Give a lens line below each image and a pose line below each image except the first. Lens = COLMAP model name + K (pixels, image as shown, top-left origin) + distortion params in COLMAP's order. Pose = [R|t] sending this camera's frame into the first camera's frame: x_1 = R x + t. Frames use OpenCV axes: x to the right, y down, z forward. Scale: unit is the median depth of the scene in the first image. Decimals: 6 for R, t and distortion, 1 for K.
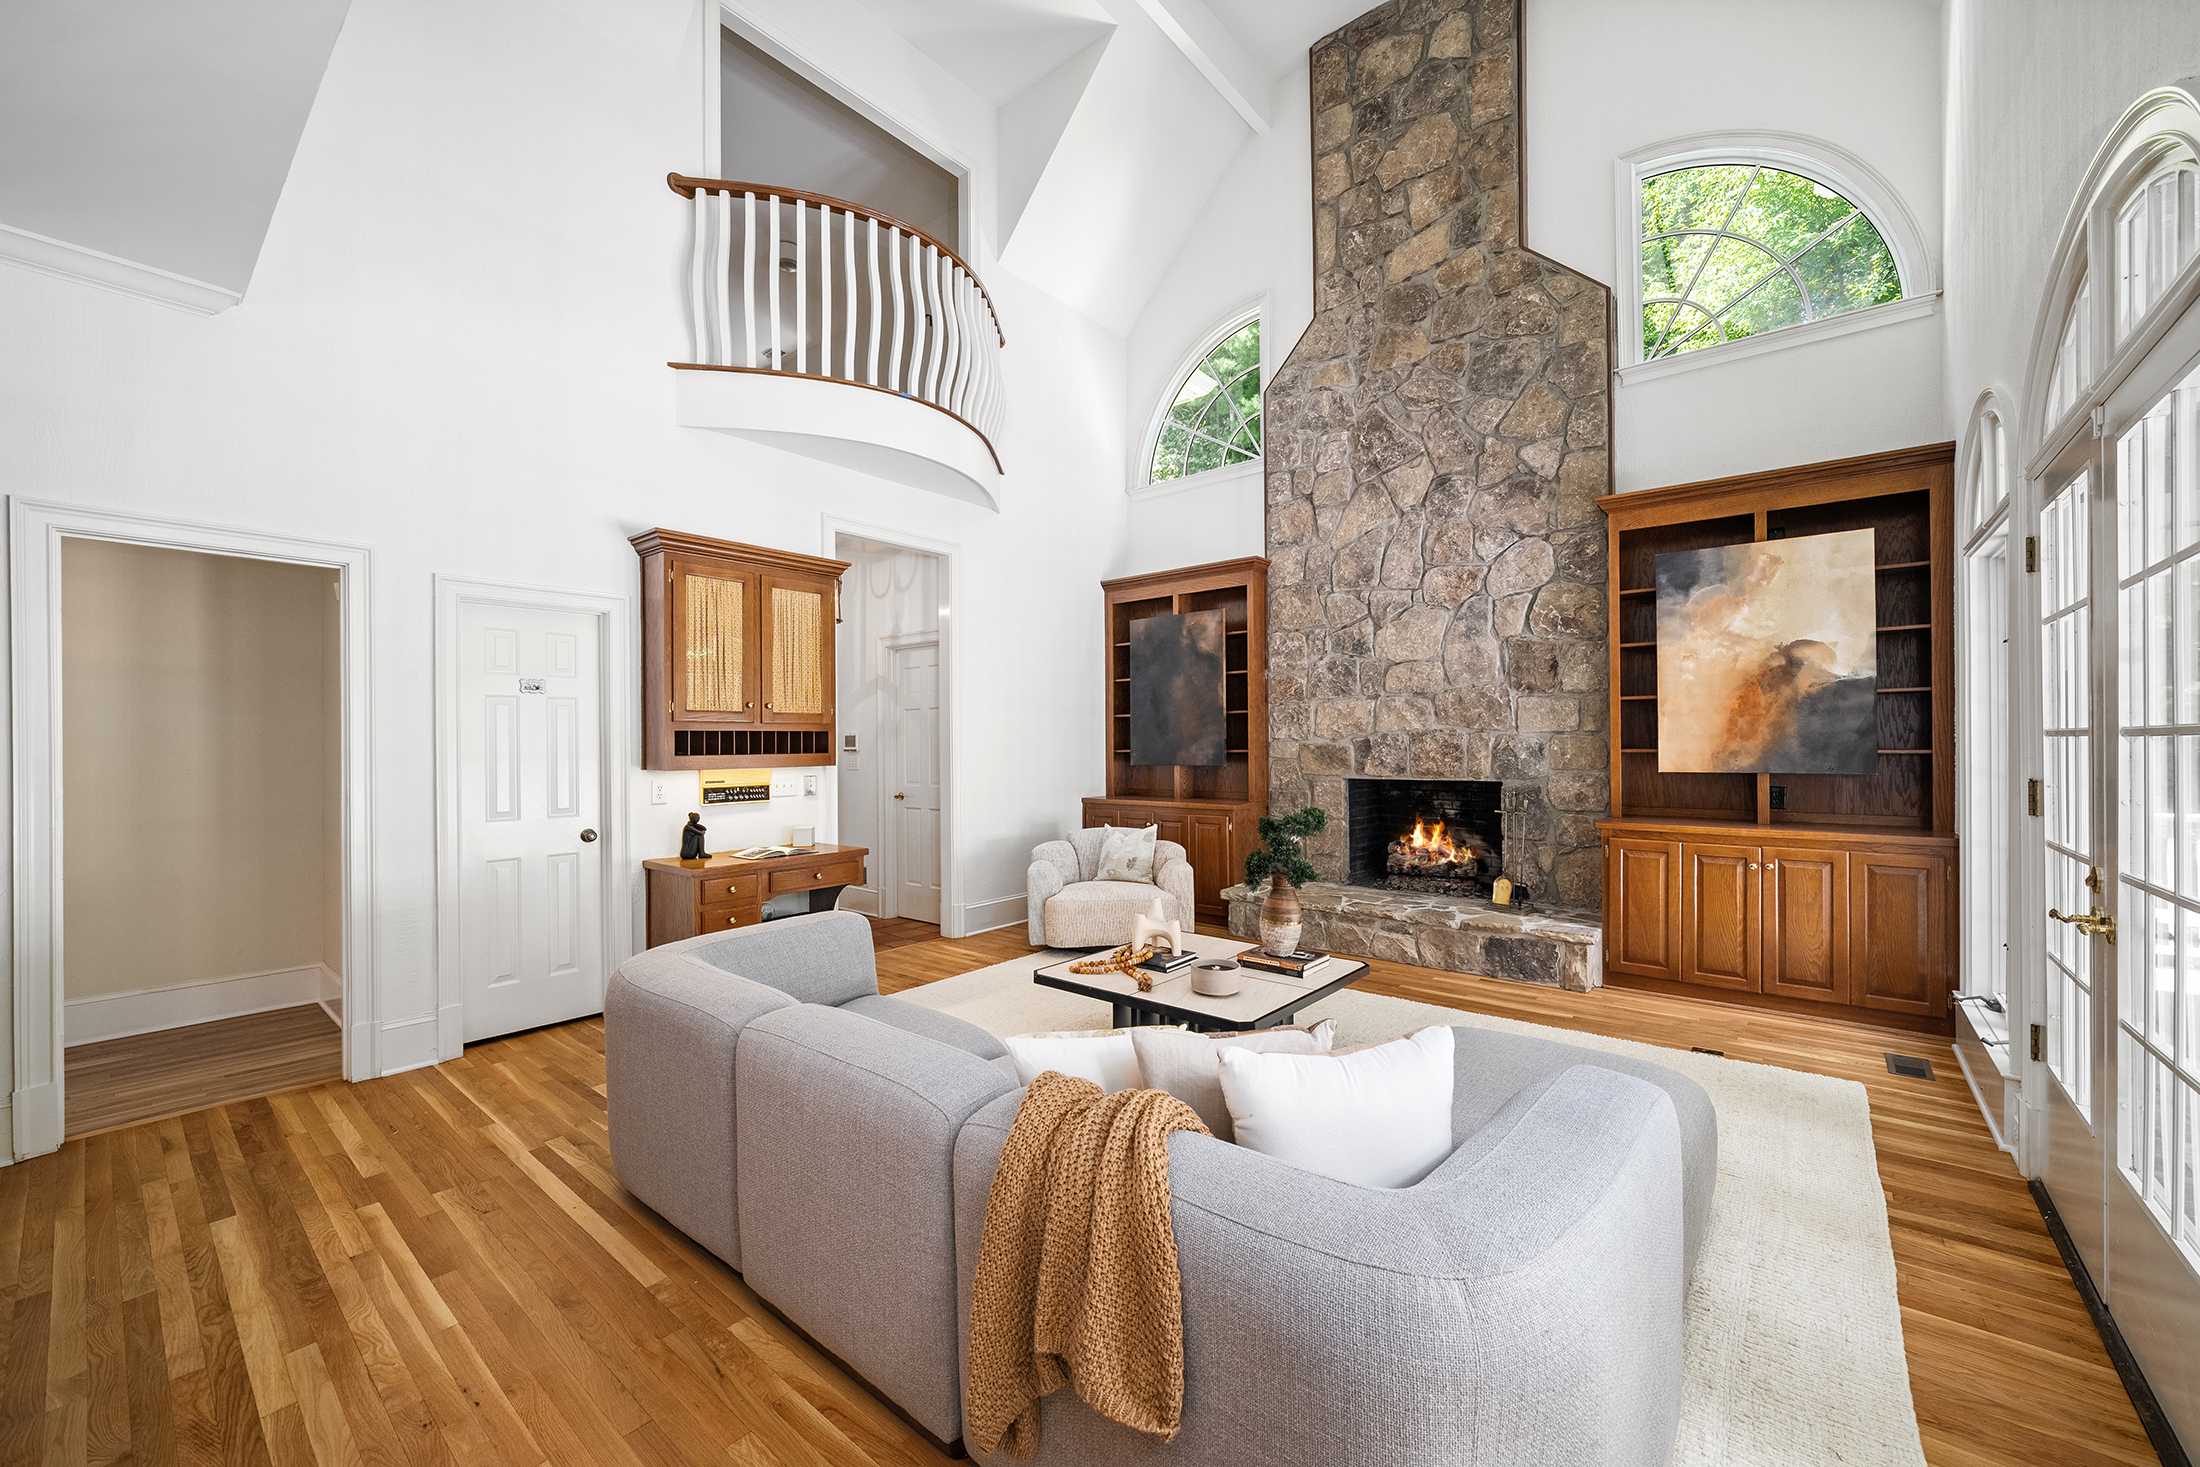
lens RADIAL K [[844.1, 0, 1114.5], [0, 844.1, 742.3], [0, 0, 1]] dist [-0.004972, 0.000254]
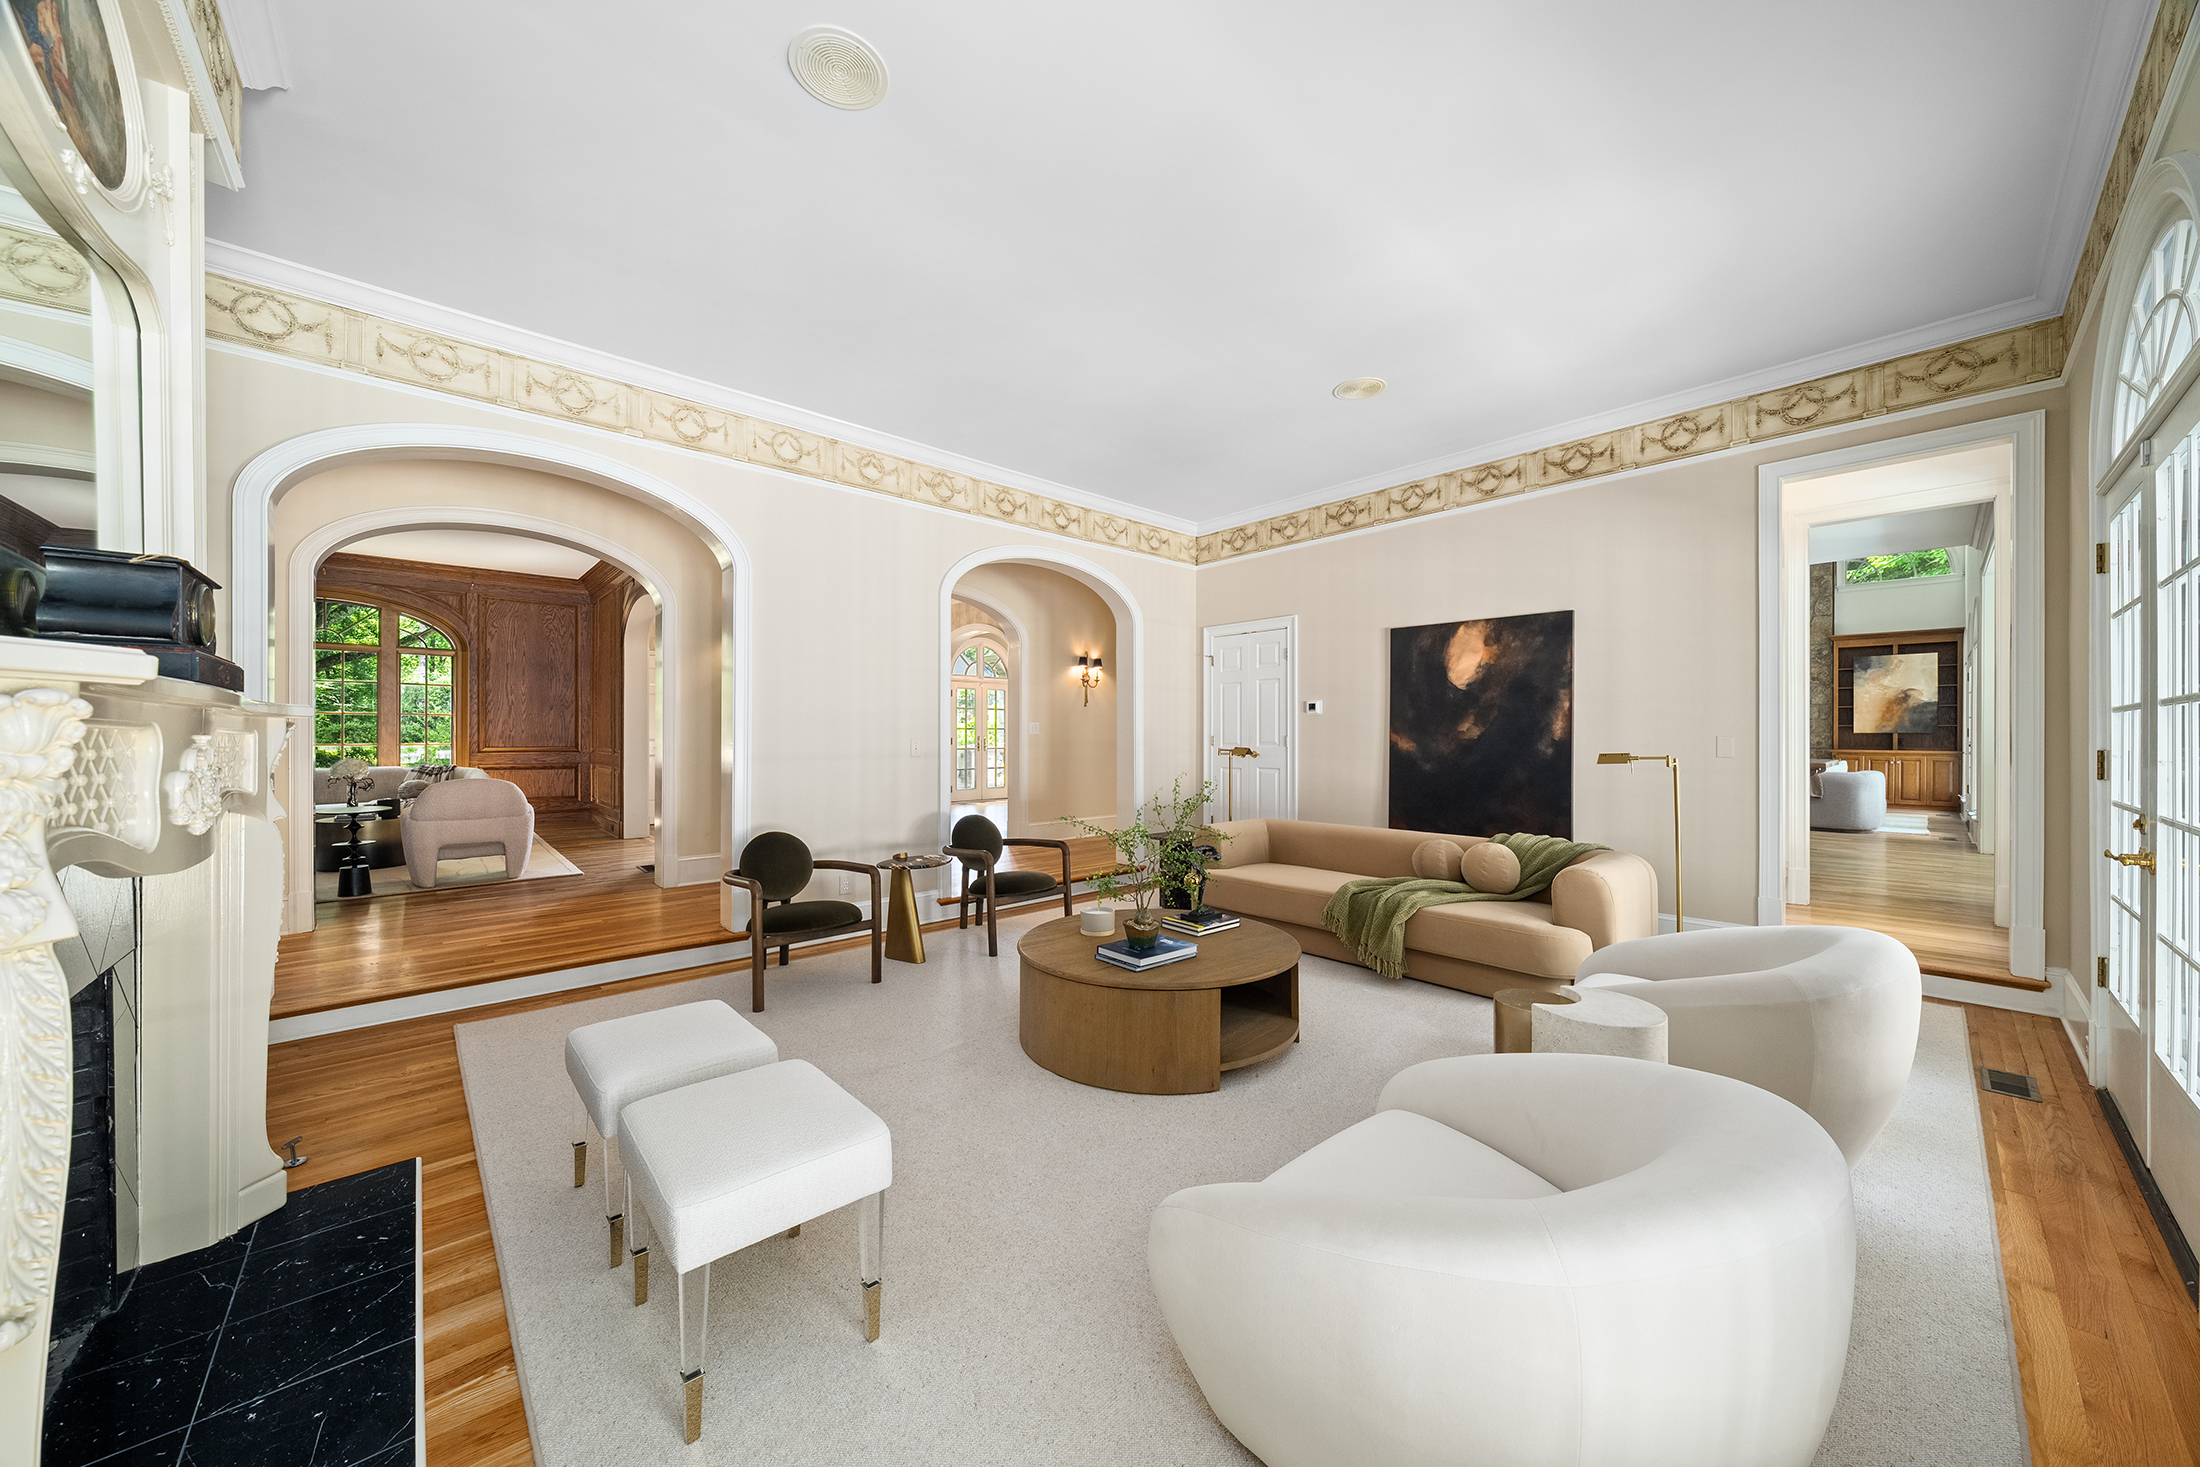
lens RADIAL K [[753.2, 0, 1103.0], [0, 753.2, 749.2], [0, 0, 1]] dist [-0.007291, 0.001405]
pose [[0.990323, 0.006750, -0.138615, -1.469598], [-0.004753, 0.999880, 0.014736, 0.062098], [0.138698, -0.013934, 0.990237, -1.805992]]
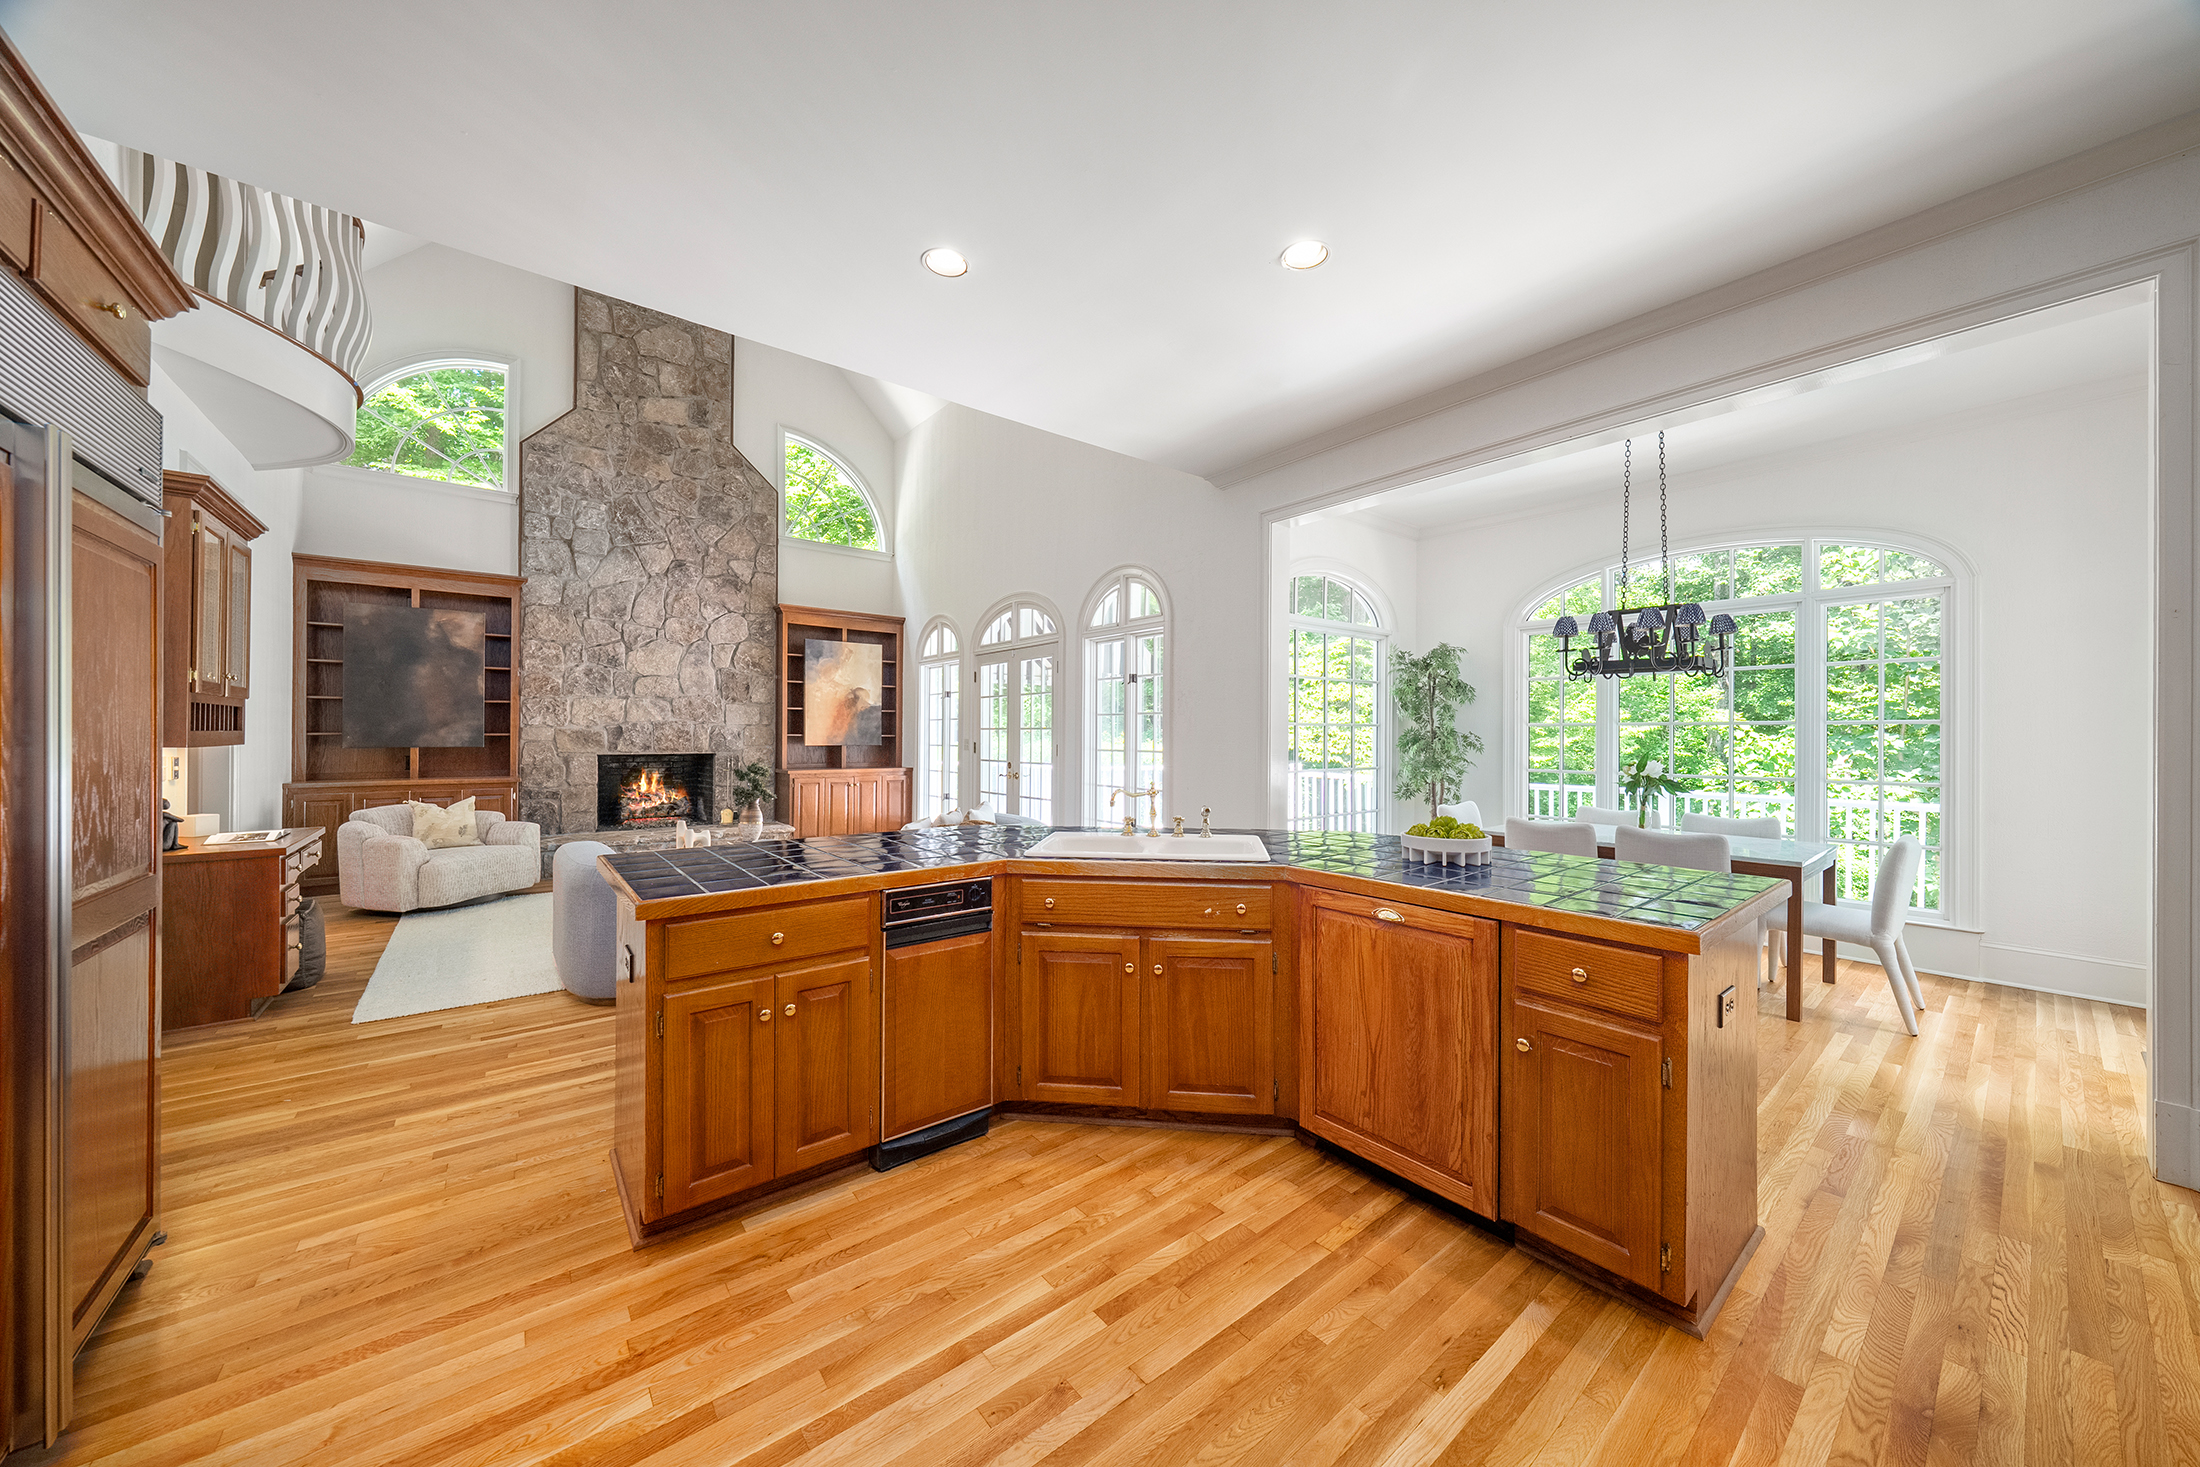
lens RADIAL K [[753.2, 0, 1107.6], [0, 753.2, 738.0], [0, 0, 1]] dist [-0.007291, 0.001405]
pose [[0.204127, 0.004679, 0.978933, -0.944883], [-0.007064, 0.999970, -0.003307, 0.017178], [-0.978919, -0.006240, 0.204154, -0.085196]]
